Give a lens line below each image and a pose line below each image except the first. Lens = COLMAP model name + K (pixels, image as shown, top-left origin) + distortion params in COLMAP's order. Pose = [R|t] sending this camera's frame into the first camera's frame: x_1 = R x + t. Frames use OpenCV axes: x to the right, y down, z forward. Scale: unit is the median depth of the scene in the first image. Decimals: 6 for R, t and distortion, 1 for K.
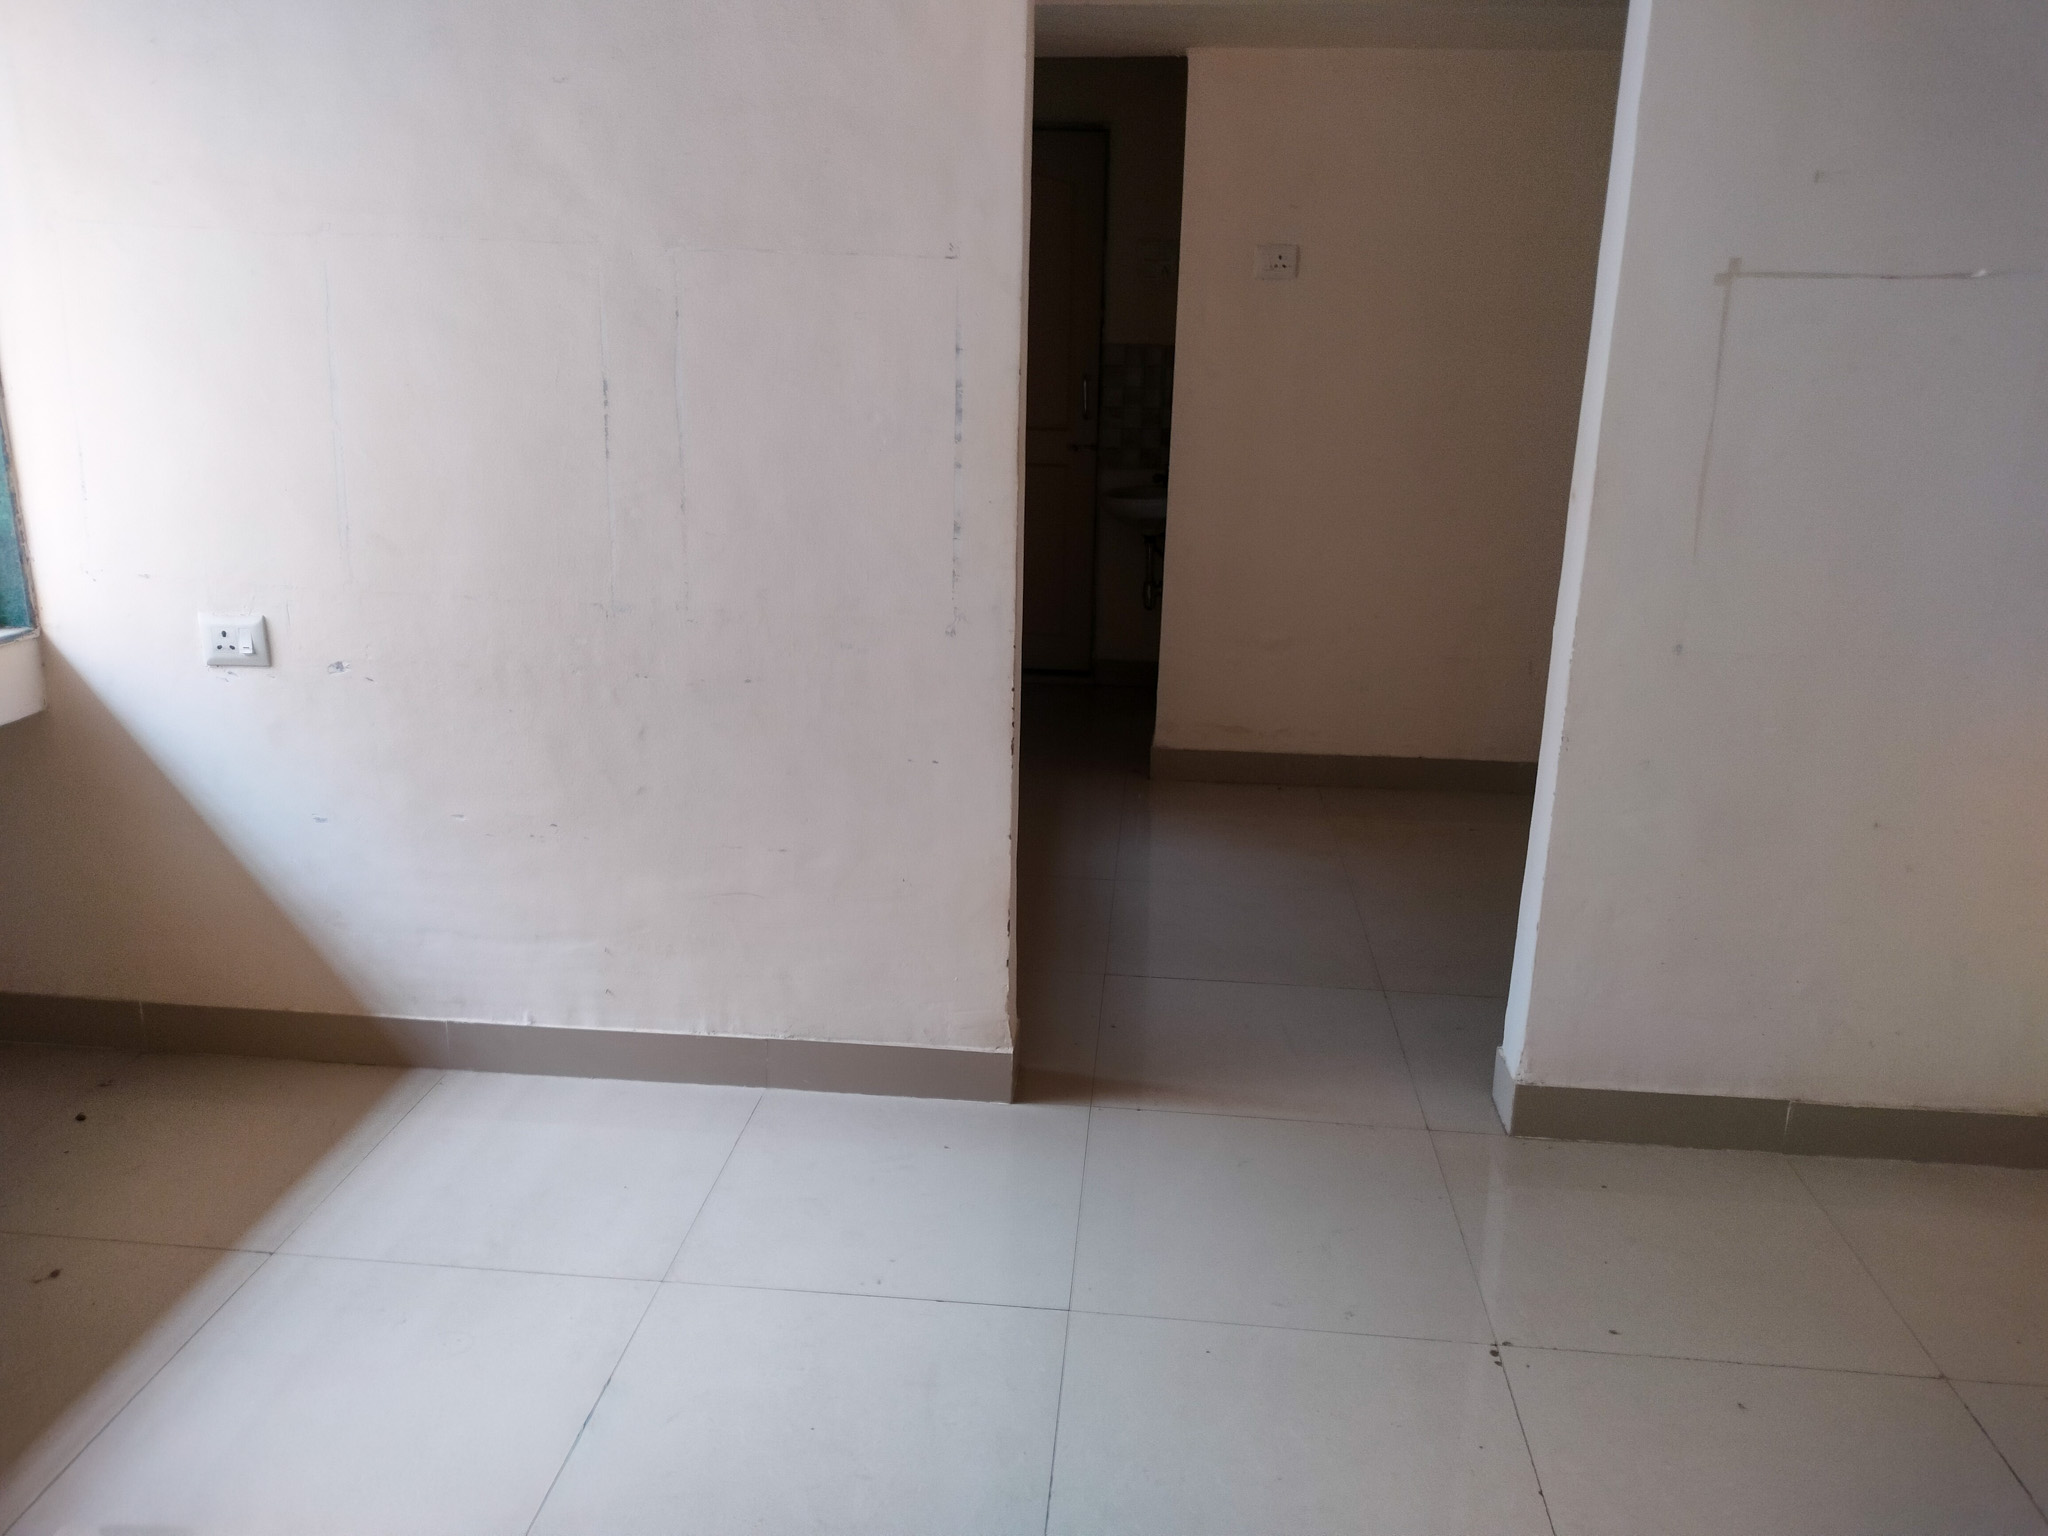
lens RADIAL K [[1627.0, 0, 1035.8], [0, 1627.0, 776.9], [0, 0, 1]] dist [0.093509, -0.098406]
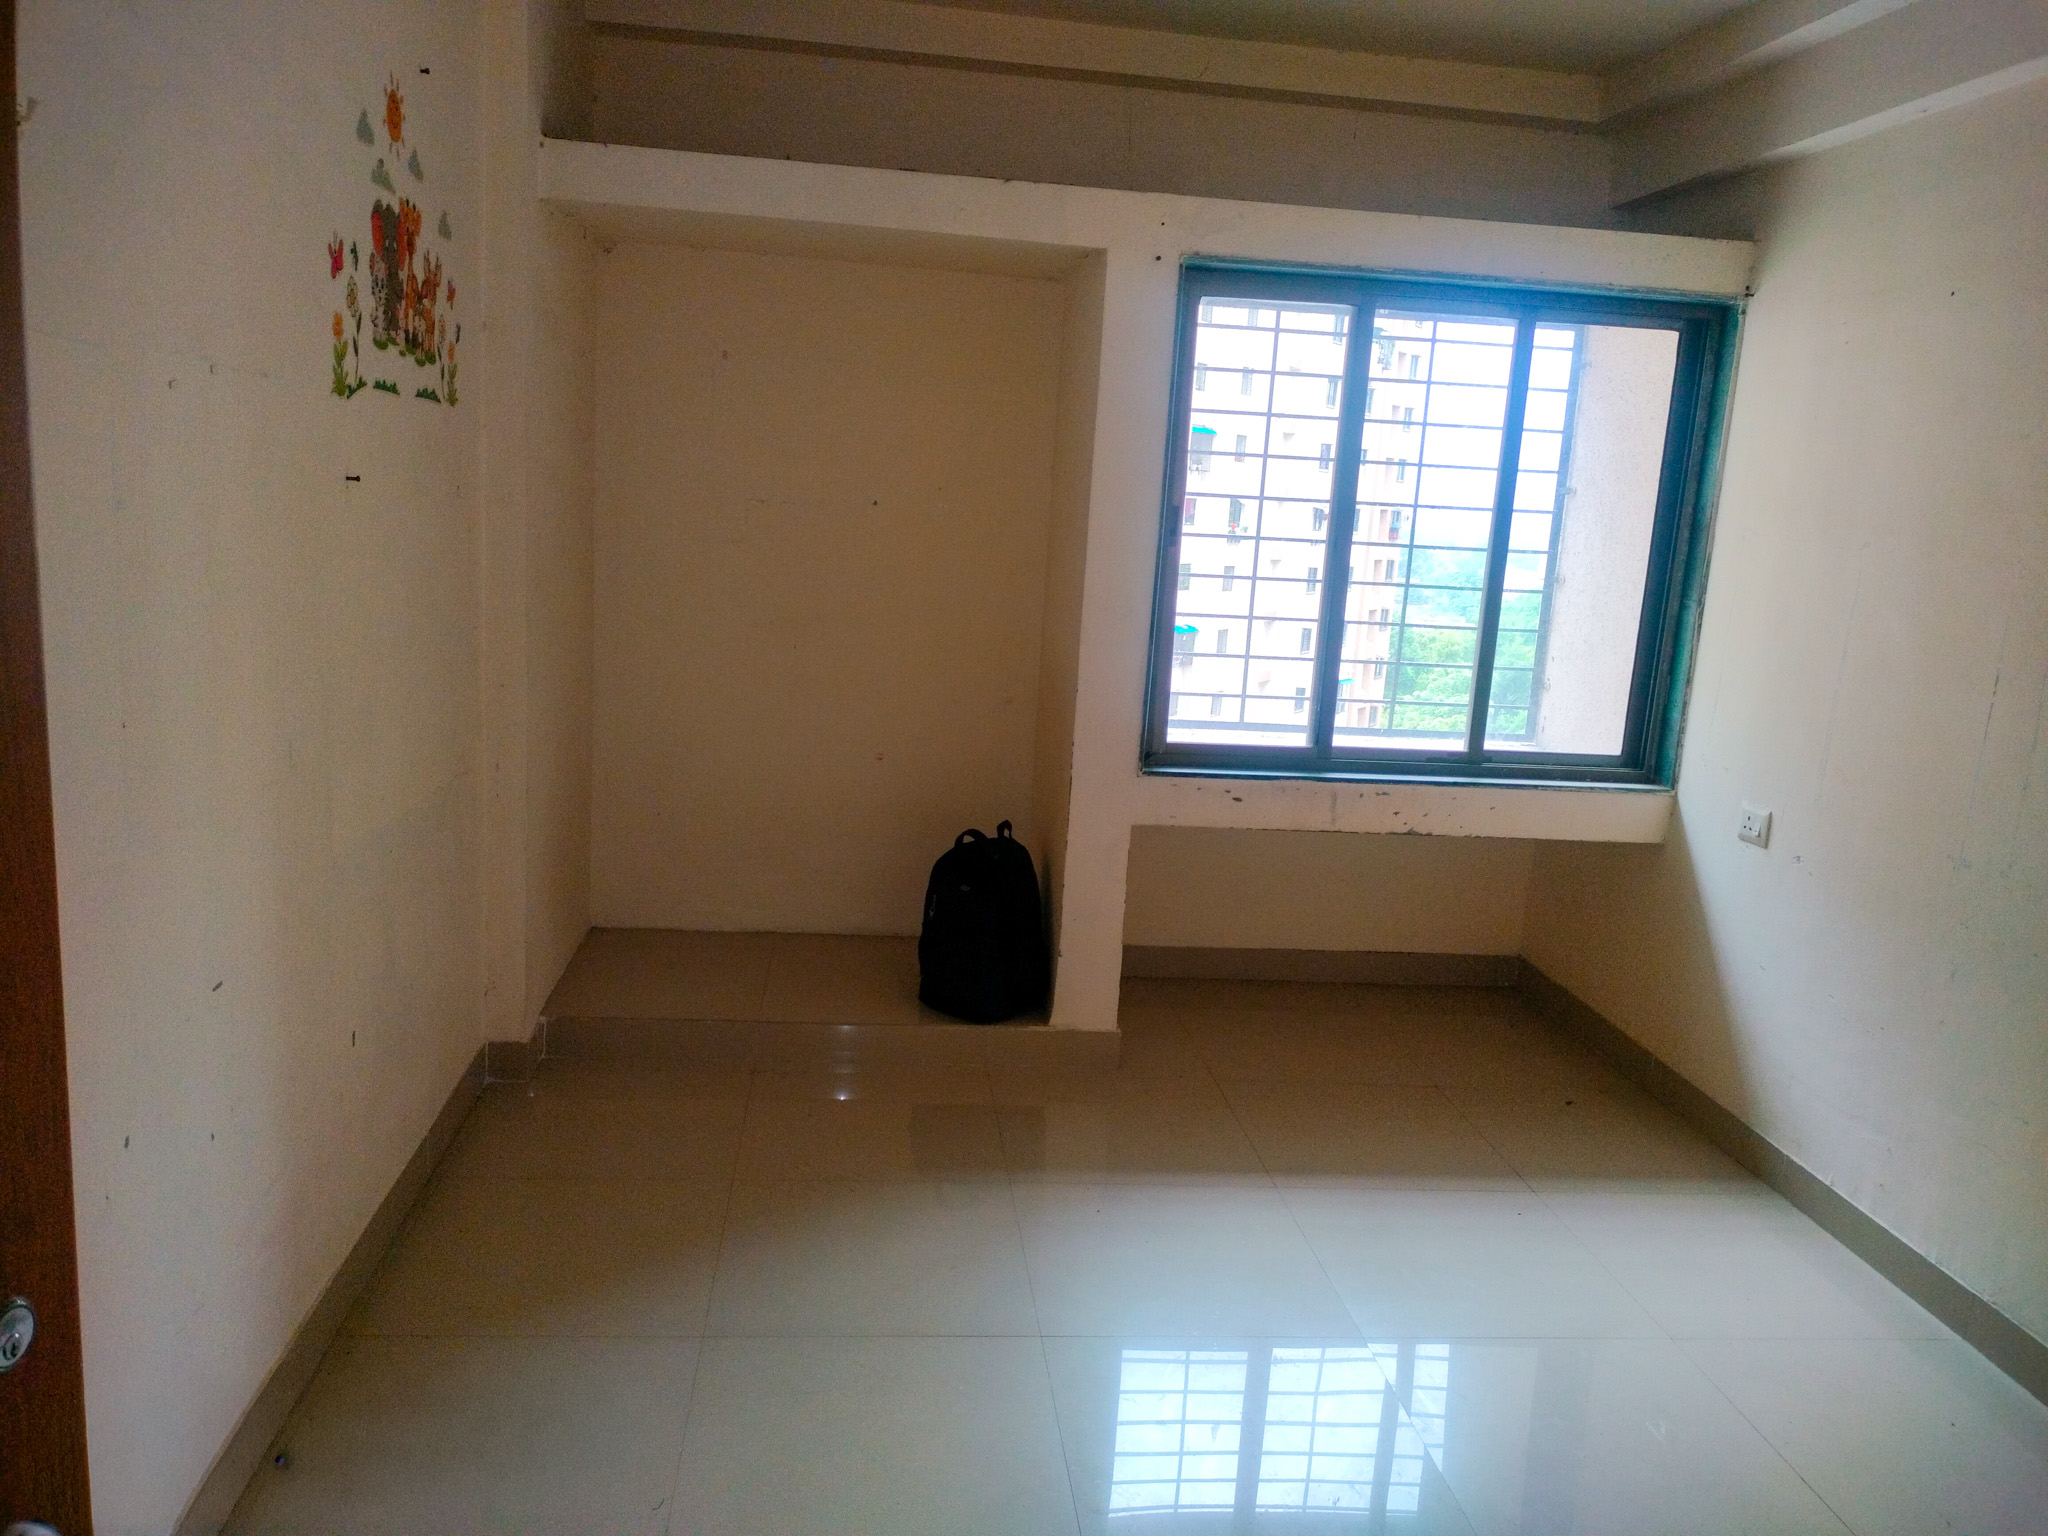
lens RADIAL K [[1586.7, 0, 1020.8], [0, 1586.7, 772.1], [0, 0, 1]] dist [0.089129, -0.089597]
pose [[0.199376, 0.182083, -0.962858, 0.685715], [-0.345124, 0.932675, 0.104912, -0.052418], [0.917136, 0.311388, 0.248794, 0.083608]]
